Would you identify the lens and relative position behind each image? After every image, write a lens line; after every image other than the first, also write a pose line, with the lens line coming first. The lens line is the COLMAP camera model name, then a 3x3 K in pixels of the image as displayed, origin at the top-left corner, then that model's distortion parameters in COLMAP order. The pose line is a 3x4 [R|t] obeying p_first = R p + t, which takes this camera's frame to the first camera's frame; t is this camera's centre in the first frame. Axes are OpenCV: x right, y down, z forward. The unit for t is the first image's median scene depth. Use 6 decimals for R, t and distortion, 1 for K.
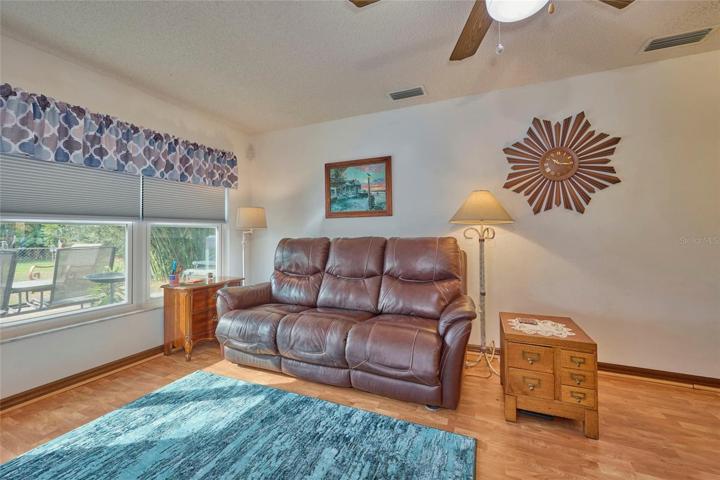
lens RADIAL K [[287.0, 0, 359.3], [0, 287.0, 220.6], [0, 0, 1]] dist [-0.002757, -0.000024]
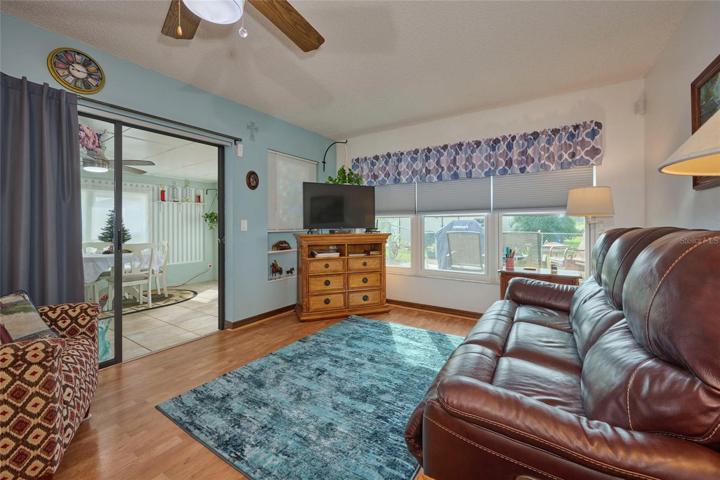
lens RADIAL K [[287.0, 0, 365.9], [0, 287.0, 224.2], [0, 0, 1]] dist [-0.002757, -0.000024]
pose [[-0.148077, 0.001133, -0.988975, 0.572591], [0.045777, 0.998935, -0.005710, 0.034057], [0.987916, -0.046117, -0.147971, 0.645719]]
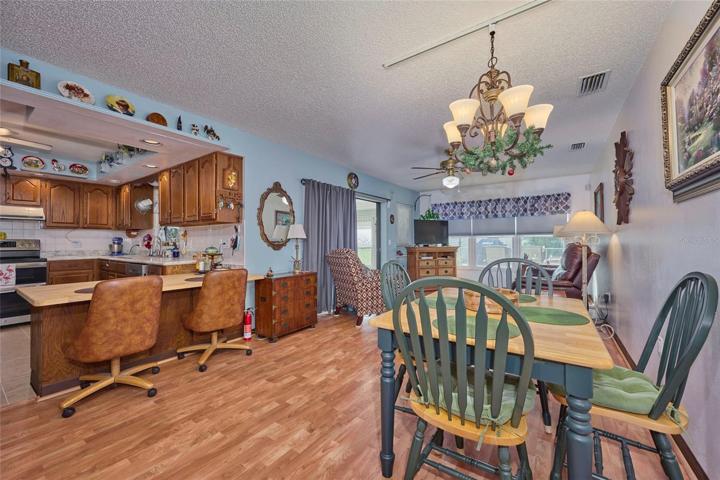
lens RADIAL K [[287.0, 0, 358.7], [0, 287.0, 239.2], [0, 0, 1]] dist [-0.002757, -0.000024]
pose [[-0.187250, -0.004999, -0.982300, 1.886313], [0.046480, 0.998822, -0.013943, 0.005078], [0.981212, -0.048268, -0.186797, 0.151057]]
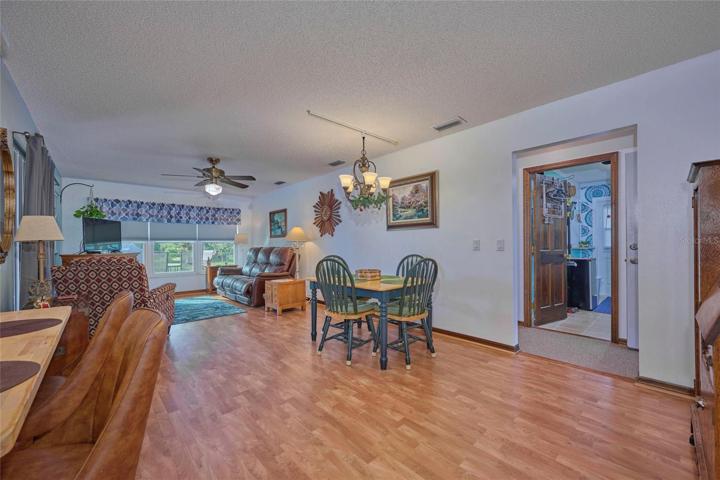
lens RADIAL K [[287.0, 0, 364.6], [0, 287.0, 244.4], [0, 0, 1]] dist [-0.002757, -0.000024]
pose [[0.924547, -0.004909, -0.381035, 1.670489], [0.021169, 0.999035, 0.038493, -0.036671], [0.380478, -0.043655, 0.923759, -0.852871]]
